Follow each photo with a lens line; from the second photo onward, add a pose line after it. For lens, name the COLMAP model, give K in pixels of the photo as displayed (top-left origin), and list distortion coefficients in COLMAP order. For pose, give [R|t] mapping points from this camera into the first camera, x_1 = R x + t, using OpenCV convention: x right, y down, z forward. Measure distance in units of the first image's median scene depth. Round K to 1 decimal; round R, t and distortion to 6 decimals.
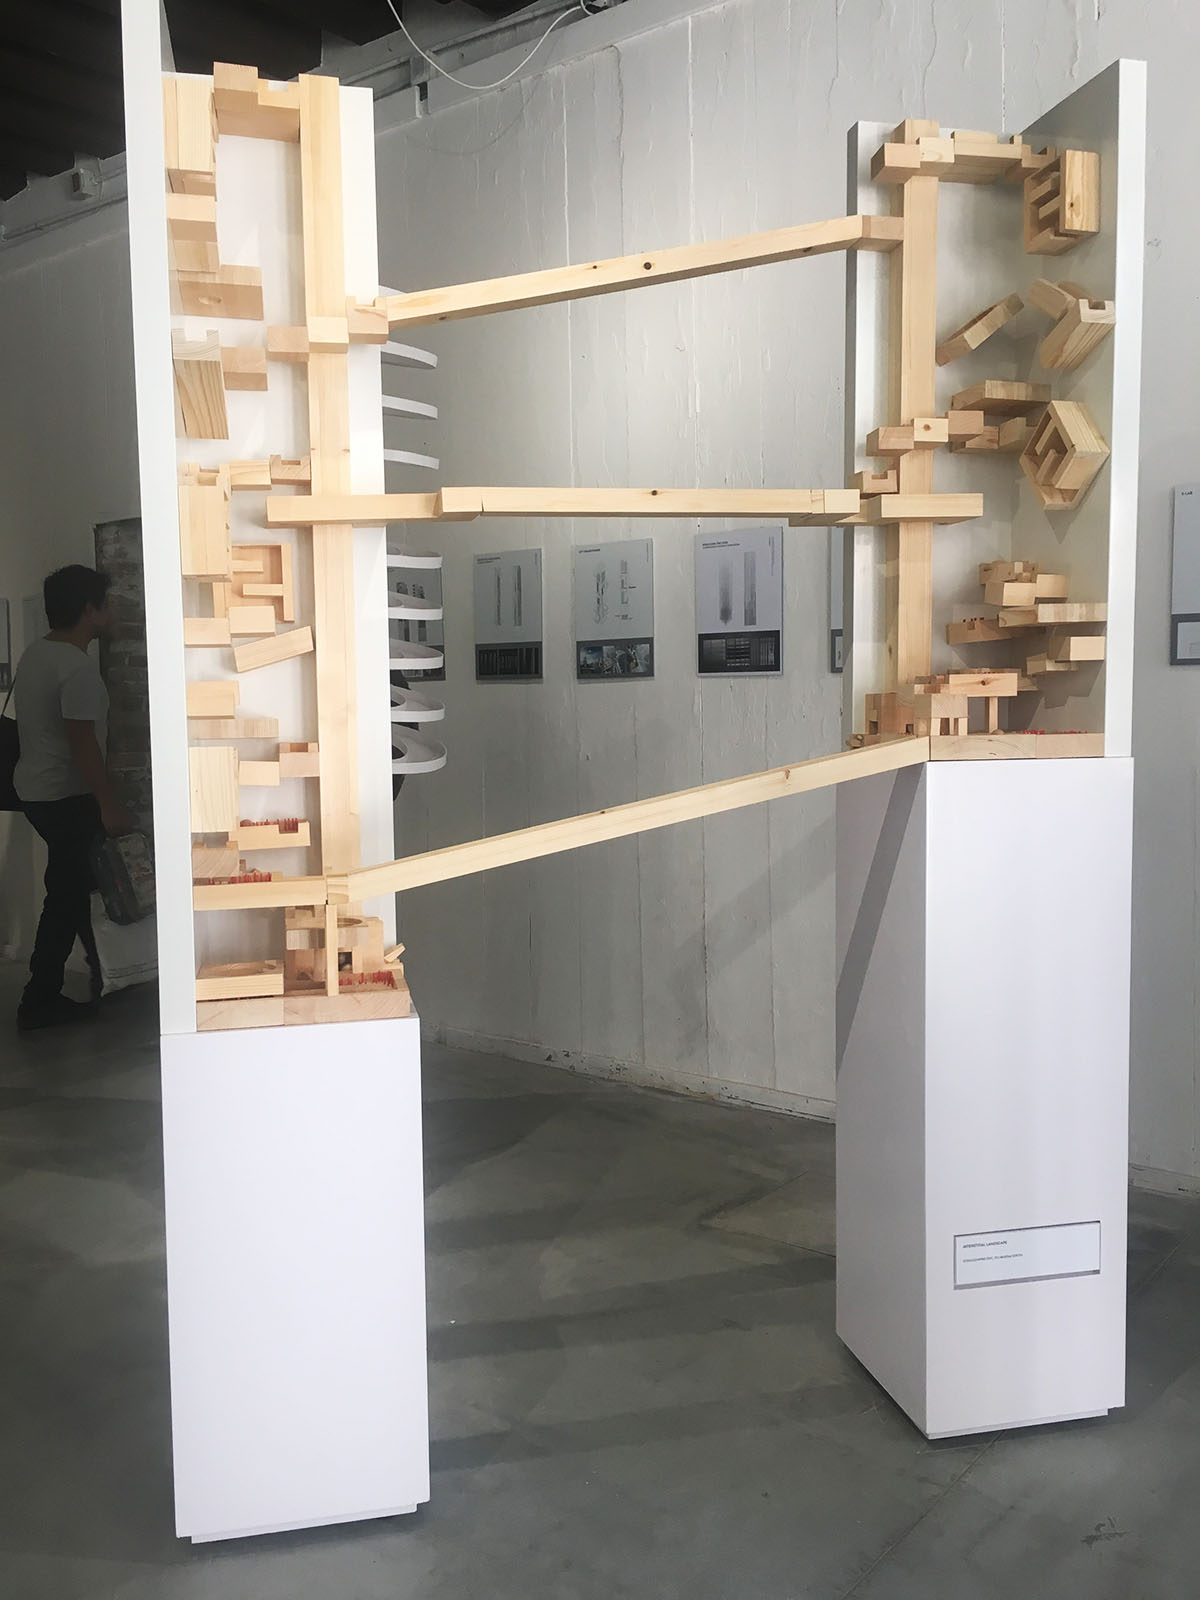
lens RADIAL K [[1345.3, 0, 596.6], [0, 1345.3, 799.4], [0, 0, 1]] dist [0.054700, -0.074829]
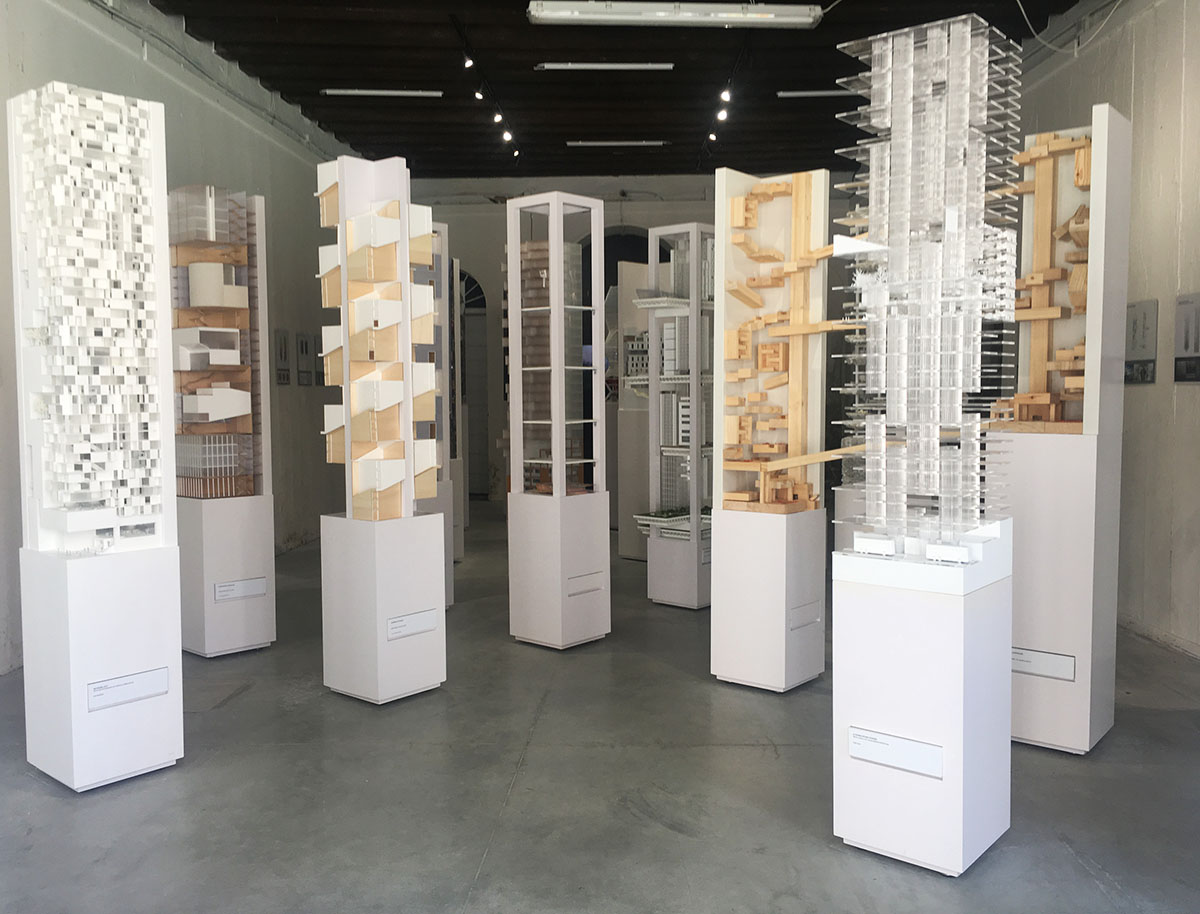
lens RADIAL K [[1044.8, 0, 603.4], [0, 1044.8, 460.7], [0, 0, 1]] dist [0.010079, -0.041939]
pose [[0.620187, 0.063677, -0.781865, 1.179163], [-0.059879, 0.997635, 0.033753, -0.000928], [0.782165, 0.025884, 0.622533, -0.579129]]
